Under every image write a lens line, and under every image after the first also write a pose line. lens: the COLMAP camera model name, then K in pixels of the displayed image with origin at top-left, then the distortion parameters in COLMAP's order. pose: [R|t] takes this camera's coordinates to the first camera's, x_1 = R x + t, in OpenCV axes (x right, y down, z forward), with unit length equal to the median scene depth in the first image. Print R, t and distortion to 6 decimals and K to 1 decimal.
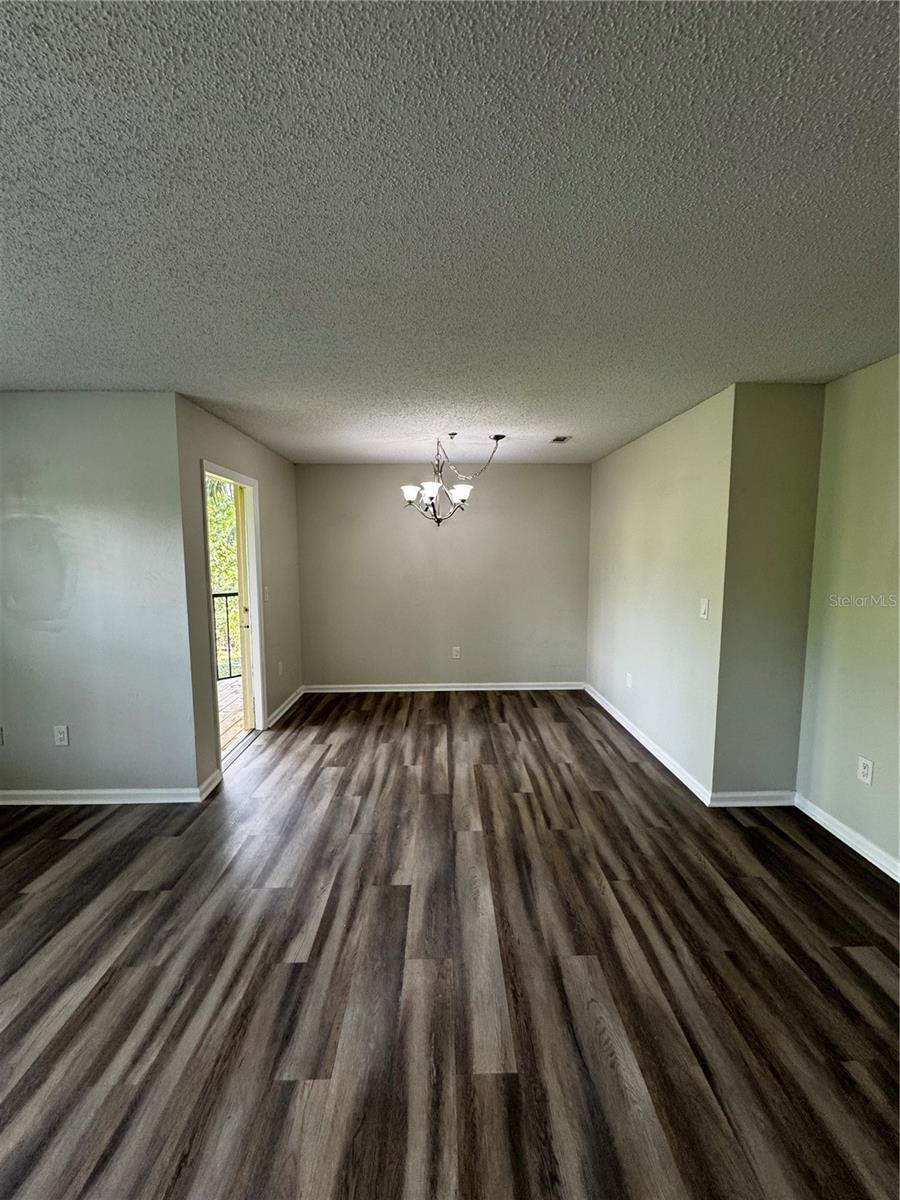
lens RADIAL K [[481.6, 0, 451.0], [0, 481.6, 597.3], [0, 0, 1]] dist [-0.002682, -0.000288]
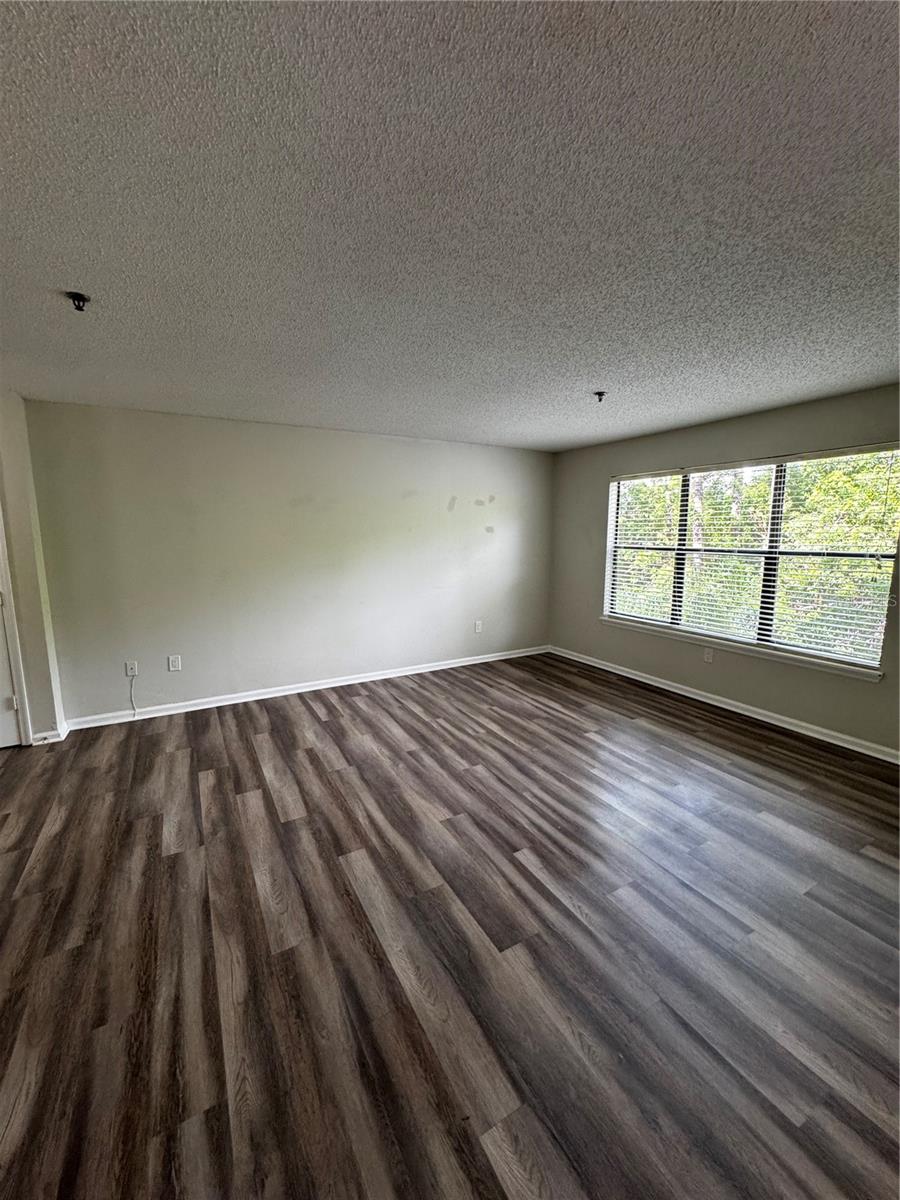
lens RADIAL K [[481.6, 0, 451.0], [0, 481.6, 597.3], [0, 0, 1]] dist [-0.002682, -0.000288]
pose [[-0.879983, 0.072019, -0.469515, 0.355862], [-0.038224, 0.974497, 0.221120, -0.162207], [0.473466, 0.212529, -0.854788, 1.689933]]
